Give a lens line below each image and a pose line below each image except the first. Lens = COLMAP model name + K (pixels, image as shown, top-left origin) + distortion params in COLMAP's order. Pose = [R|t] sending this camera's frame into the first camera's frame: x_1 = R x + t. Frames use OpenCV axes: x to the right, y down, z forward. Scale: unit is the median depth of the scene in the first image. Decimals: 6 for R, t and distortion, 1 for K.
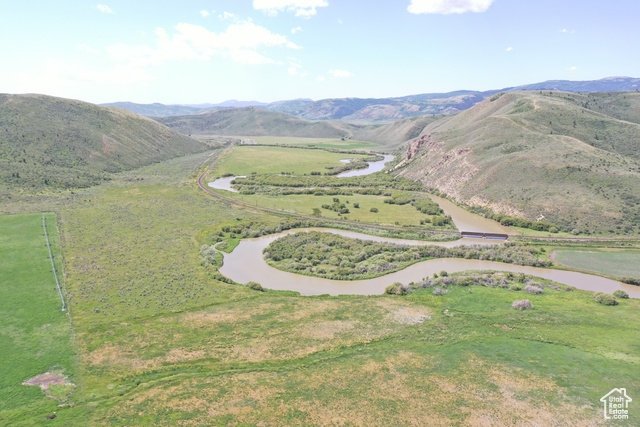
lens RADIAL K [[503.1, 0, 325.2], [0, 503.1, 213.0], [0, 0, 1]] dist [-0.000927, -0.001324]
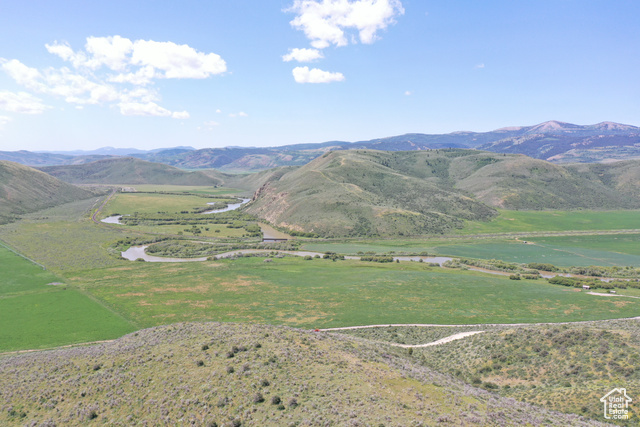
lens RADIAL K [[517.6, 0, 325.7], [0, 517.6, 205.7], [0, 0, 1]] dist [0.013426, 0.004877]
pose [[0.975991, -0.016291, 0.217201, 0.062340], [0.039524, 0.993890, -0.103057, 0.078713], [-0.214195, 0.109167, 0.970672, -0.547607]]
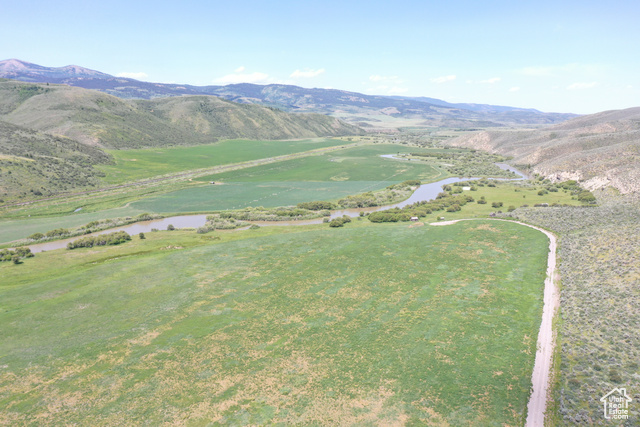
lens RADIAL K [[506.7, 0, 320.0], [0, 506.7, 213.5], [0, 0, 1]] dist [-0.002986, 0.003689]
pose [[0.362834, -0.177157, 0.914859, -0.000834], [0.169419, 0.977941, 0.122181, 0.032345], [-0.916324, 0.110663, 0.384844, 0.006897]]
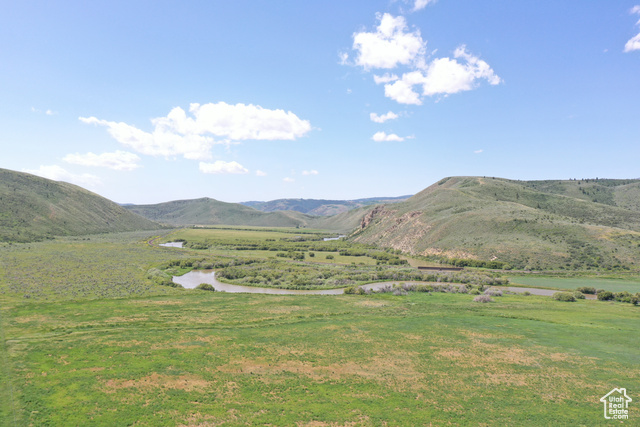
lens RADIAL K [[503.1, 0, 325.2], [0, 503.1, 213.0], [0, 0, 1]] dist [-0.000927, -0.001324]
pose [[0.995737, 0.018192, 0.090427, -0.002638], [0.001025, 0.978115, -0.208063, 0.093174], [-0.092233, 0.207268, 0.973927, 0.016700]]
